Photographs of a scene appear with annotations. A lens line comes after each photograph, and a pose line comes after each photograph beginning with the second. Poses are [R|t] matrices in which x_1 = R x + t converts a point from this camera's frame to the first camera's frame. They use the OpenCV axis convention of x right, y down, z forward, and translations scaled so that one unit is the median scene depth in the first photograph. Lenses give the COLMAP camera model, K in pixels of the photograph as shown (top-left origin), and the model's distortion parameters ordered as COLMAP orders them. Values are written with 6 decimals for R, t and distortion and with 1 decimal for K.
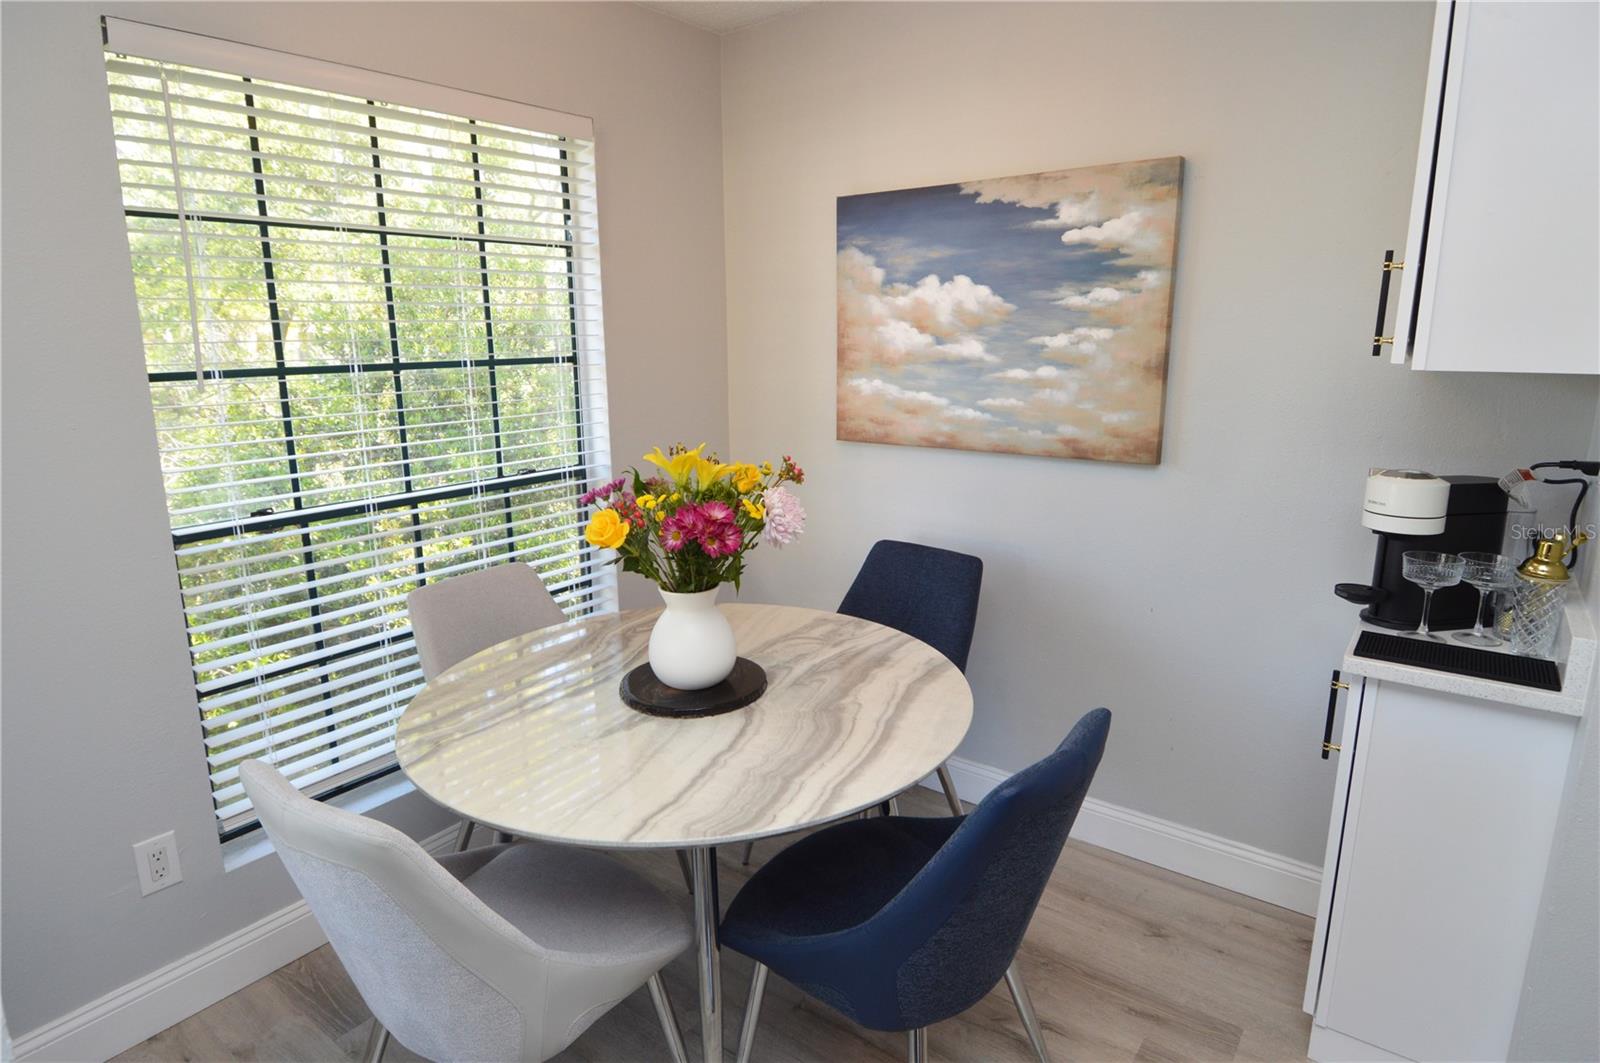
lens RADIAL K [[887.2, 0, 800.0], [0, 887.2, 531.5], [0, 0, 1]] dist [0.021476, -0.025888]
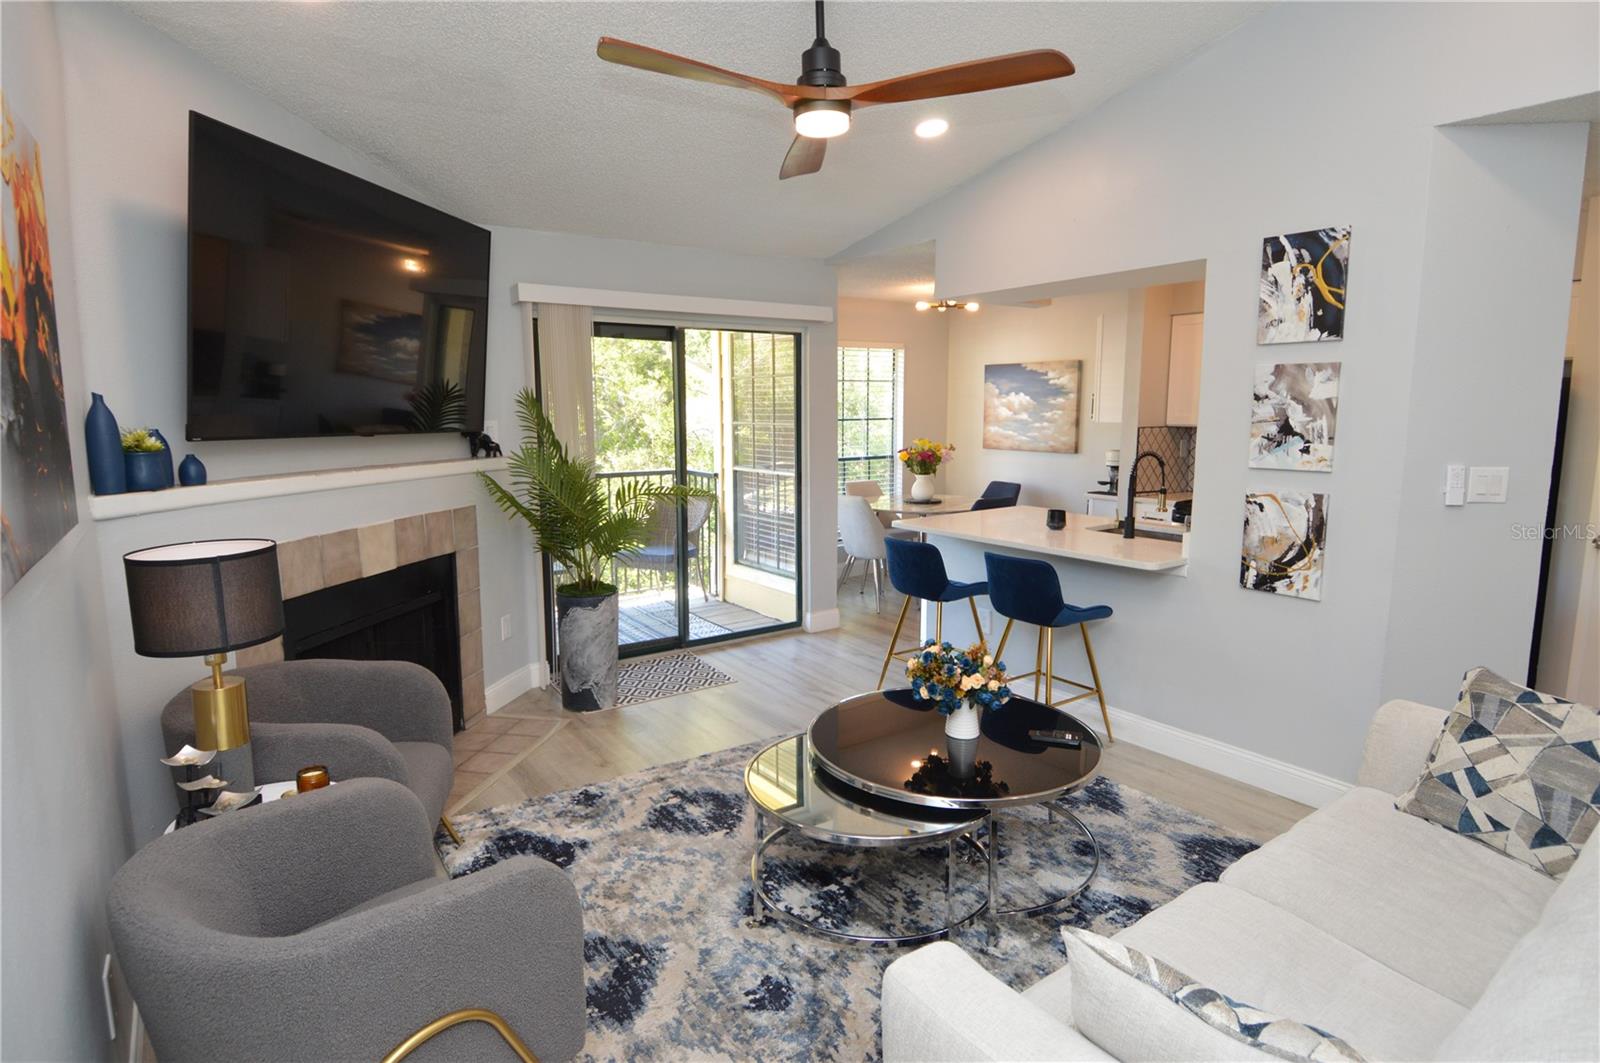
lens RADIAL K [[850.3, 0, 809.9], [0, 850.3, 525.3], [0, 0, 1]] dist [0.015920, -0.026497]
pose [[0.954293, 0.047841, -0.295018, 0.402782], [-0.069738, 0.995501, -0.064148, 0.431368], [0.290621, 0.081790, 0.953336, -2.098233]]
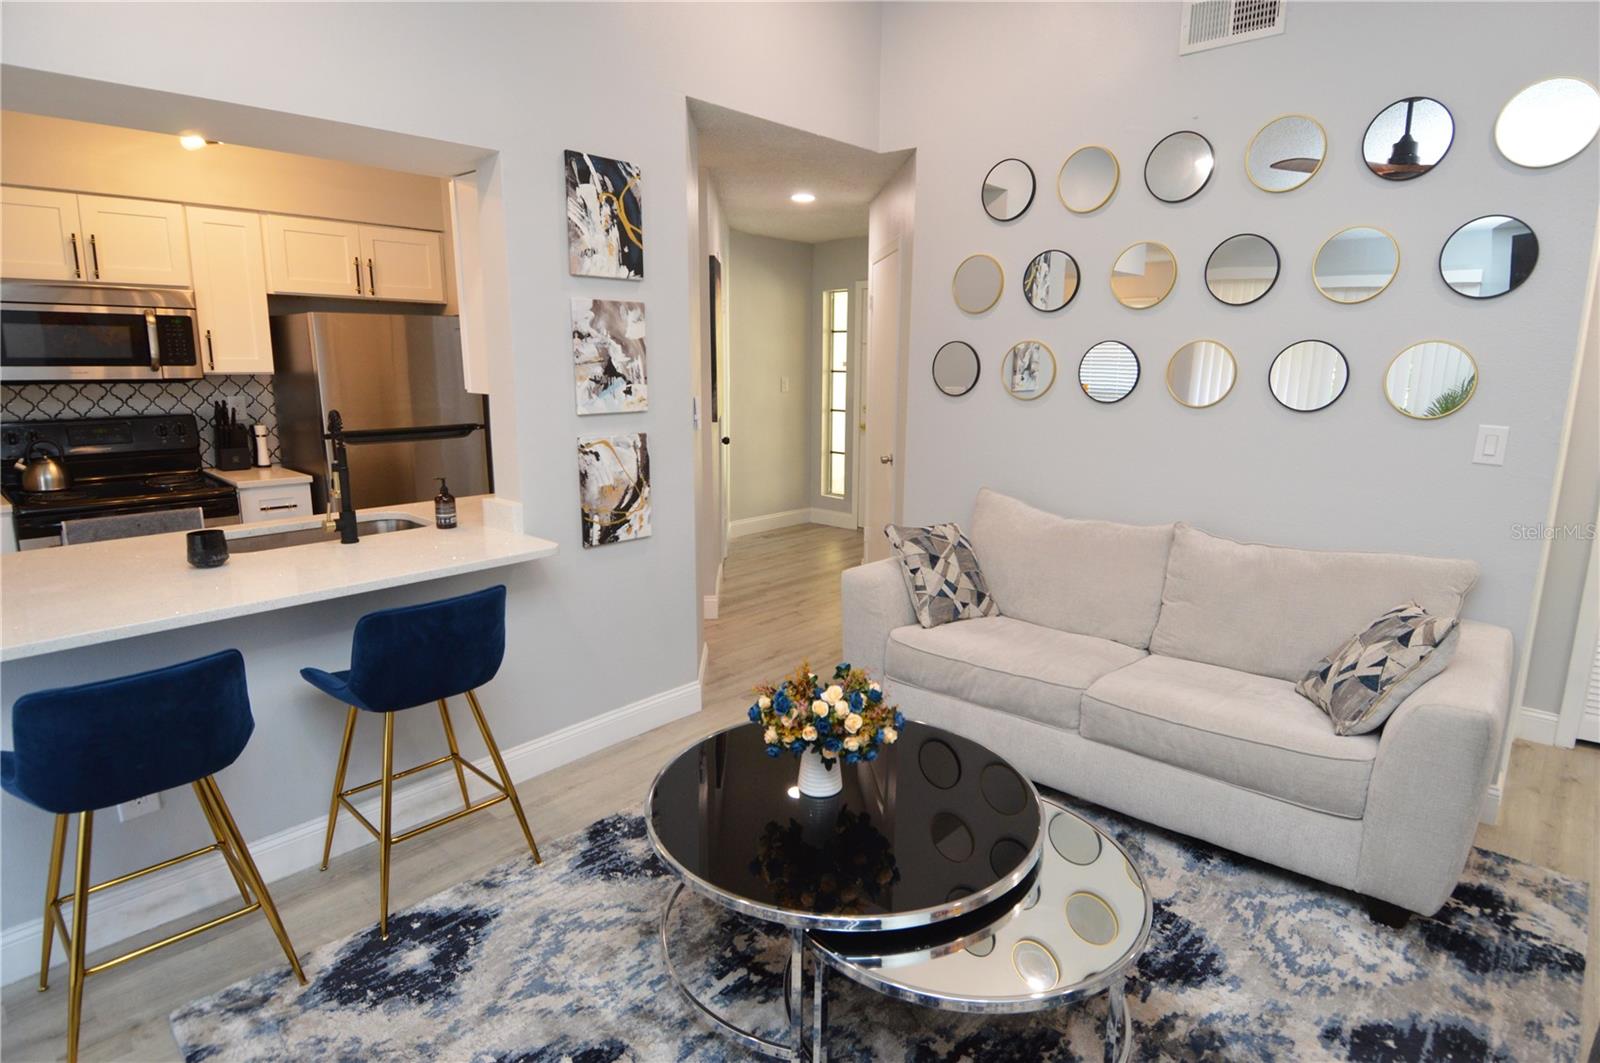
lens RADIAL K [[853.0, 0, 810.4], [0, 853.0, 526.2], [0, 0, 1]] dist [0.020144, -0.030511]
pose [[0.088824, -0.187261, 0.978286, -0.598514], [0.204454, 0.964682, 0.166094, 0.206278], [-0.974838, 0.185262, 0.123973, -0.969093]]
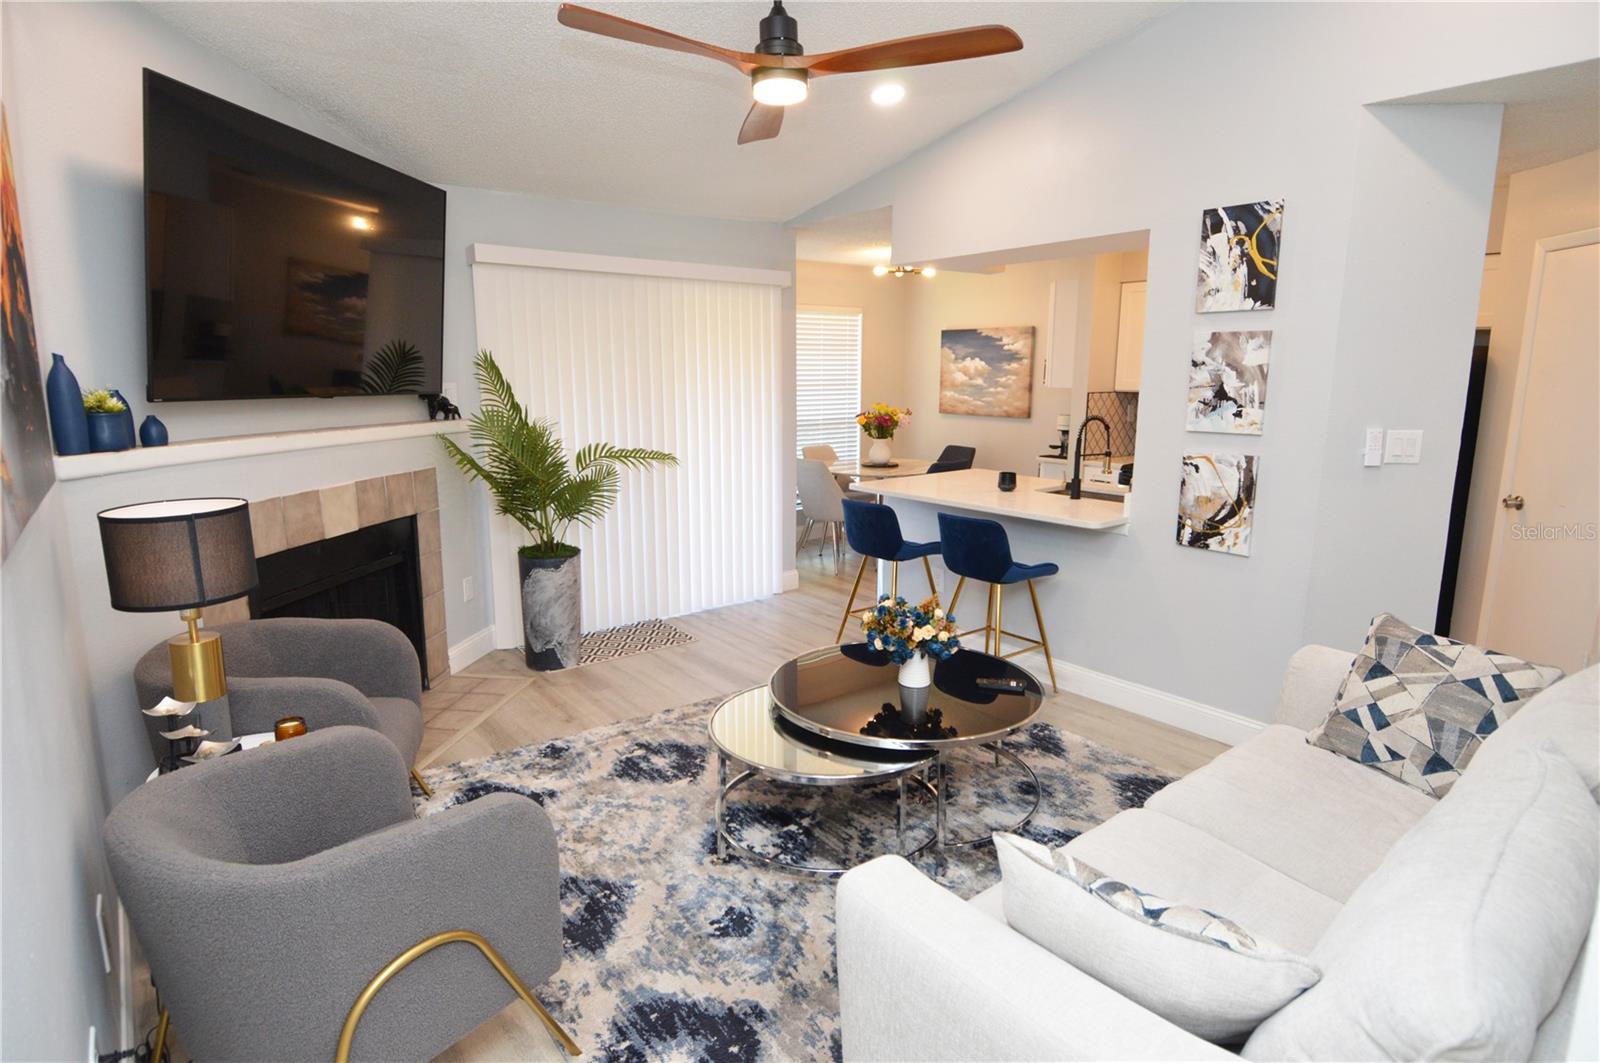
lens RADIAL K [[853.0, 0, 810.4], [0, 853.0, 526.2], [0, 0, 1]] dist [0.020144, -0.030511]
pose [[0.967530, 0.056369, -0.246389, 0.418875], [-0.064841, 0.997546, -0.026402, 0.443303], [0.244296, 0.041521, 0.968811, -2.149634]]
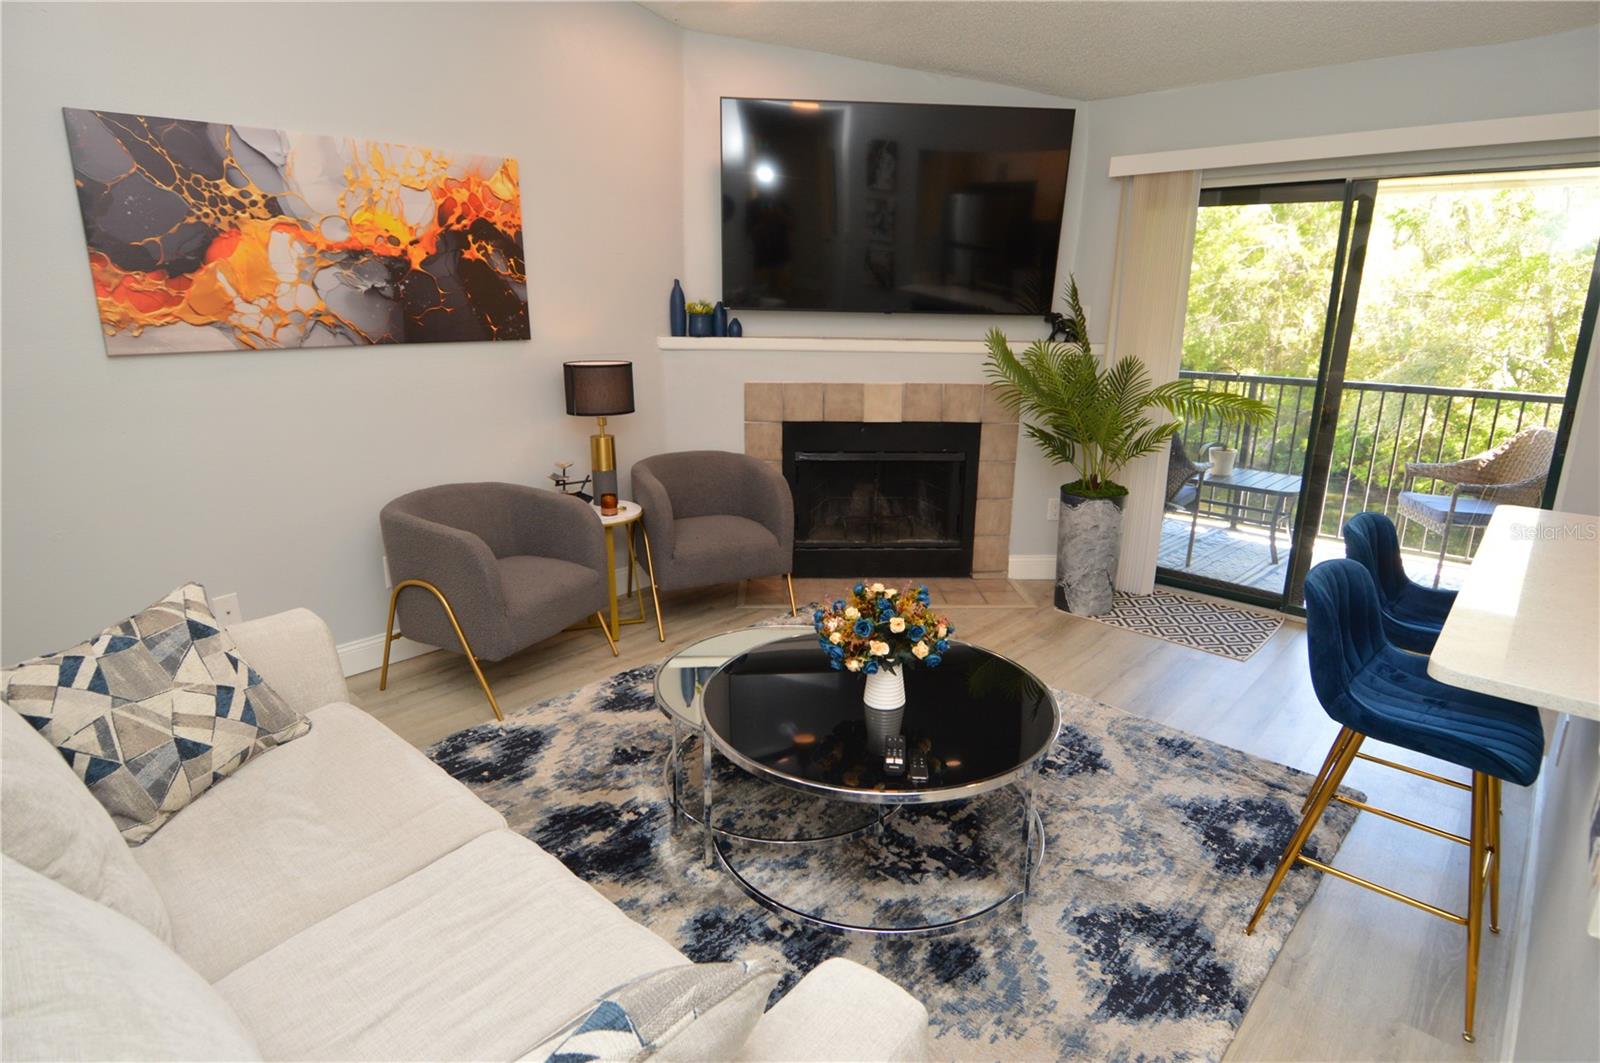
lens RADIAL K [[841.7, 0, 807.1], [0, 841.7, 522.6], [0, 0, 1]] dist [0.016725, -0.031333]
pose [[-0.097978, 0.260515, -0.960486, 1.155294], [-0.219809, 0.935628, 0.276195, 0.195488], [0.970610, 0.238185, -0.034407, -0.933985]]
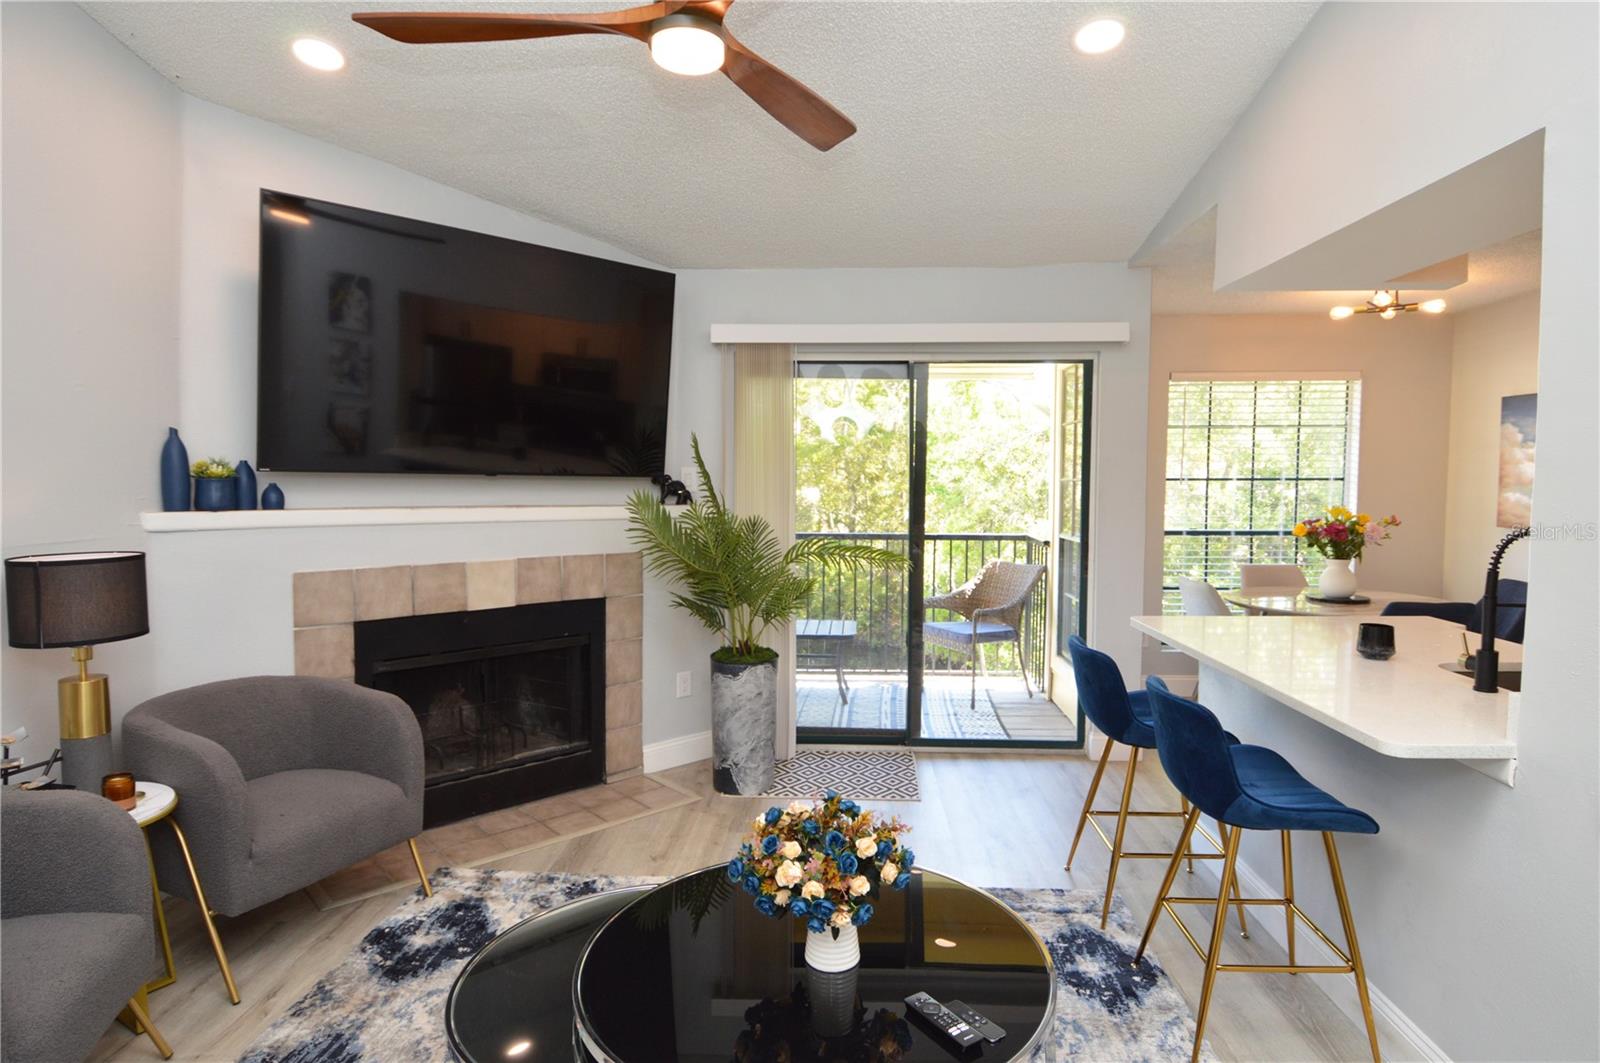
lens RADIAL K [[885.8, 0, 819.6], [0, 885.8, 523.5], [0, 0, 1]] dist [0.039812, -0.054175]
pose [[0.577694, 0.058161, -0.814179, 0.880231], [-0.185118, 0.980803, -0.061286, 0.310855], [0.794985, 0.186124, 0.577371, -1.371329]]
